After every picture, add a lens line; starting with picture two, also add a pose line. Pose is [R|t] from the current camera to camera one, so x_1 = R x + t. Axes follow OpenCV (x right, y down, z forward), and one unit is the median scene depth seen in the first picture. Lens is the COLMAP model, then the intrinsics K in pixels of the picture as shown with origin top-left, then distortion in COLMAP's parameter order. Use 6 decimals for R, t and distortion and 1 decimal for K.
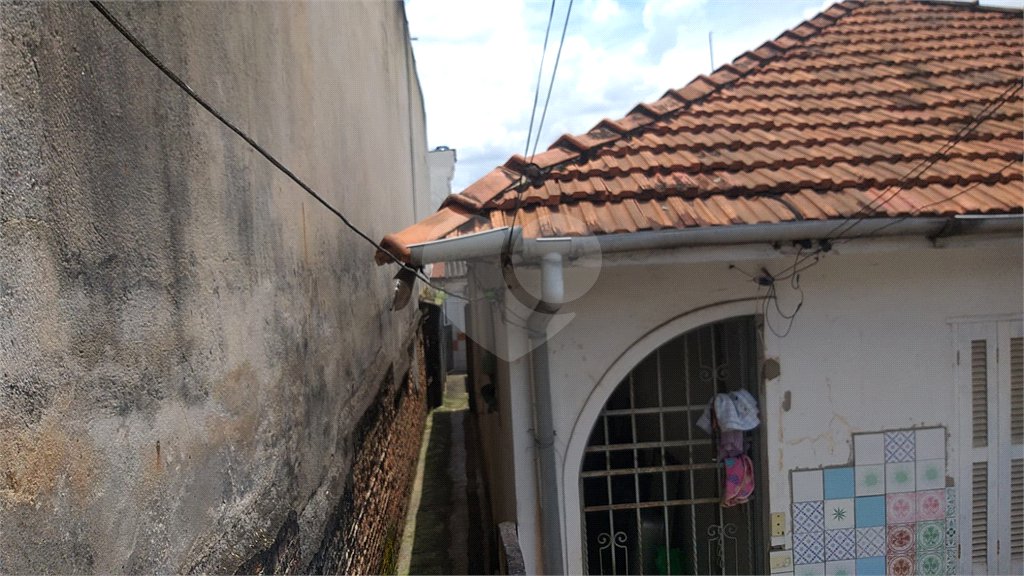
lens RADIAL K [[800.8, 0, 512.0], [0, 800.8, 288.0], [0, 0, 1]] dist [0.001154, 0.000229]
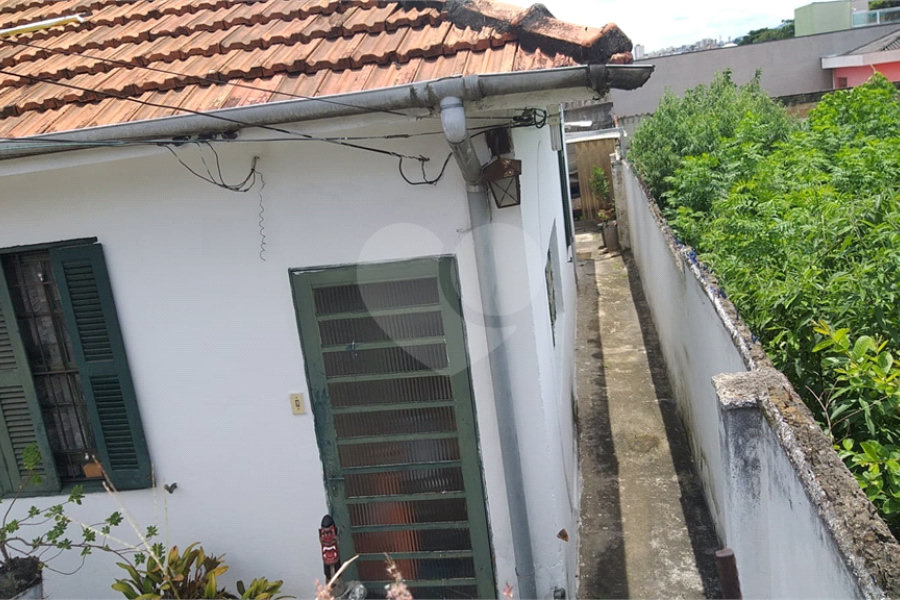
lens RADIAL K [[823.5, 0, 450.0], [0, 823.5, 300.0], [0, 0, 1]] dist [0.100875, -0.212554]
pose [[0.974479, -0.022885, -0.223309, 2.159370], [0.067763, 0.978372, 0.195441, -0.112200], [0.214007, -0.205585, 0.954953, 0.152967]]
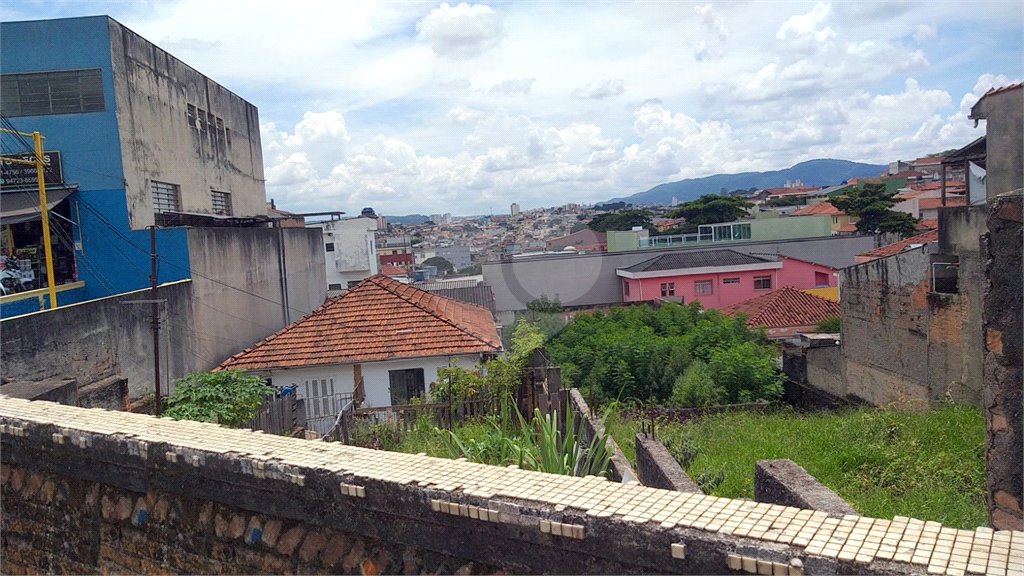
lens RADIAL K [[790.8, 0, 512.0], [0, 790.8, 288.0], [0, 0, 1]] dist [0.095873, -0.202419]
pose [[0.999906, -0.013711, -0.000517, 2.249408], [0.013719, 0.999584, 0.025355, -0.828835], [0.000169, -0.025359, 0.999678, -5.431664]]
